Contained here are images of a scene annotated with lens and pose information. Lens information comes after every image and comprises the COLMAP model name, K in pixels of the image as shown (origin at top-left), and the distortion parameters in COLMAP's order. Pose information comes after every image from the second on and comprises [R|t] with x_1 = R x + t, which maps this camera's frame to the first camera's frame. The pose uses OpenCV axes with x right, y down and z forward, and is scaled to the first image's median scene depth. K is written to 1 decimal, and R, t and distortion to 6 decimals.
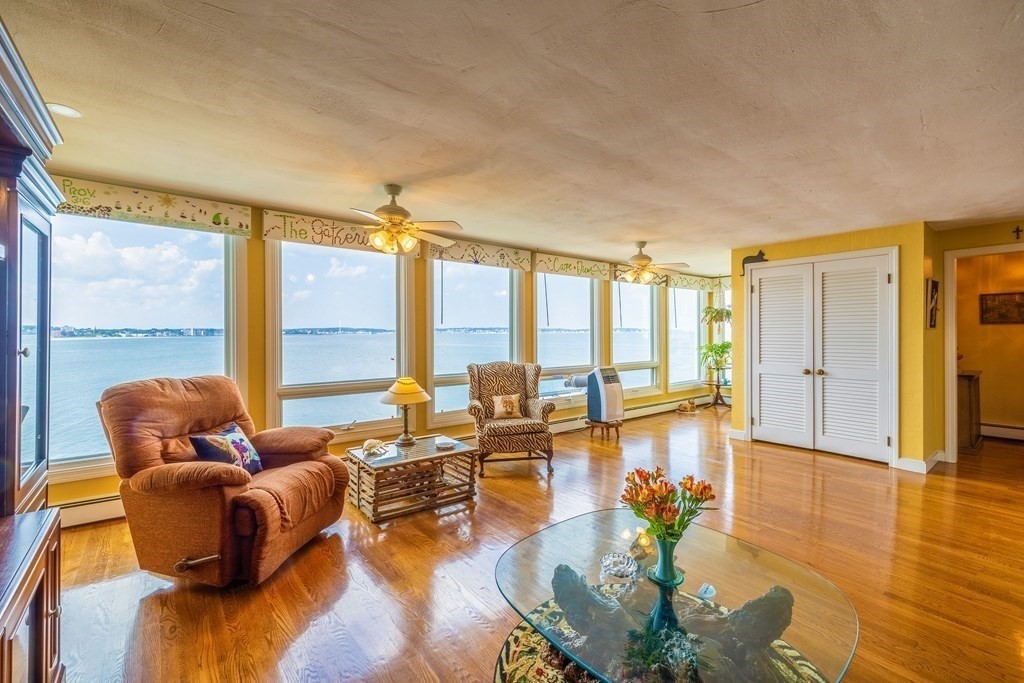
lens RADIAL K [[437.0, 0, 508.0], [0, 437.0, 335.1], [0, 0, 1]] dist [0.000571, -0.000014]
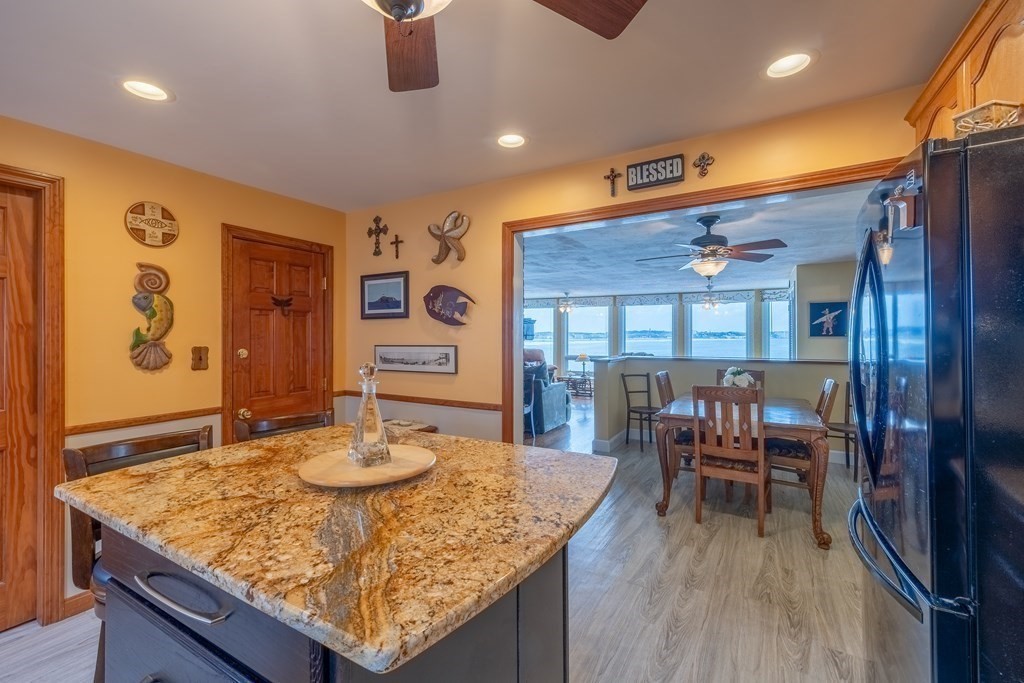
lens RADIAL K [[437.0, 0, 508.0], [0, 437.0, 335.1], [0, 0, 1]] dist [0.000571, -0.000014]
pose [[0.372633, 0.001242, -0.927978, 1.995476], [-0.006483, 0.999978, -0.001265, -0.013577], [0.927956, 0.006488, 0.372633, -0.471461]]
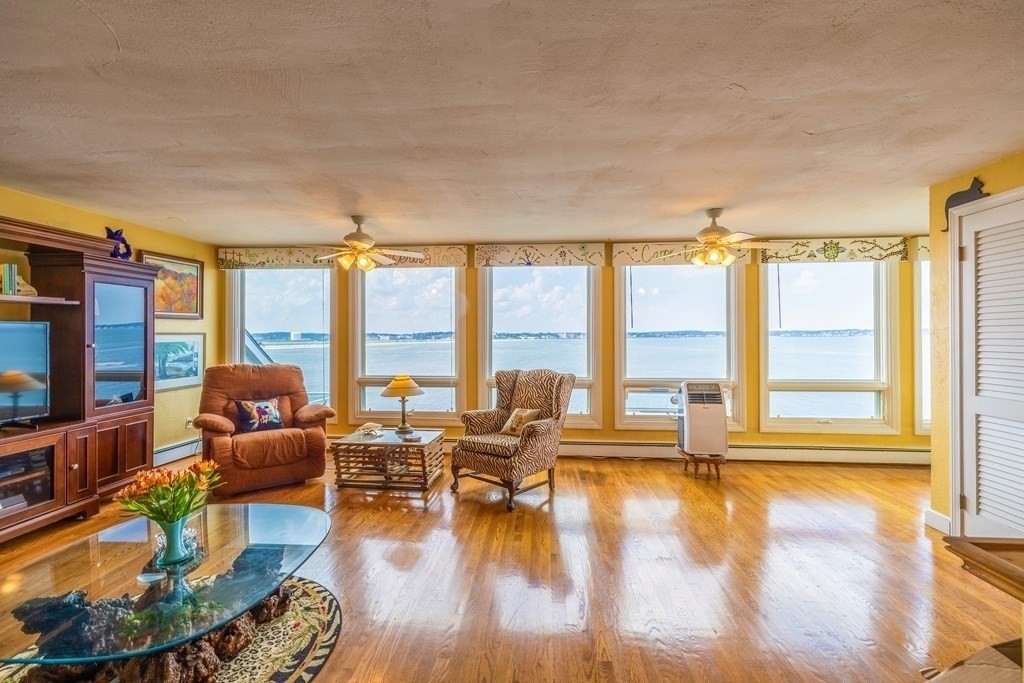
lens RADIAL K [[437.0, 0, 508.0], [0, 437.0, 335.1], [0, 0, 1]] dist [0.000571, -0.000014]
pose [[0.728515, -0.002272, -0.685026, 0.681083], [-0.002588, 0.999978, -0.006069, -0.001598], [0.685025, 0.006194, 0.728493, 0.306357]]
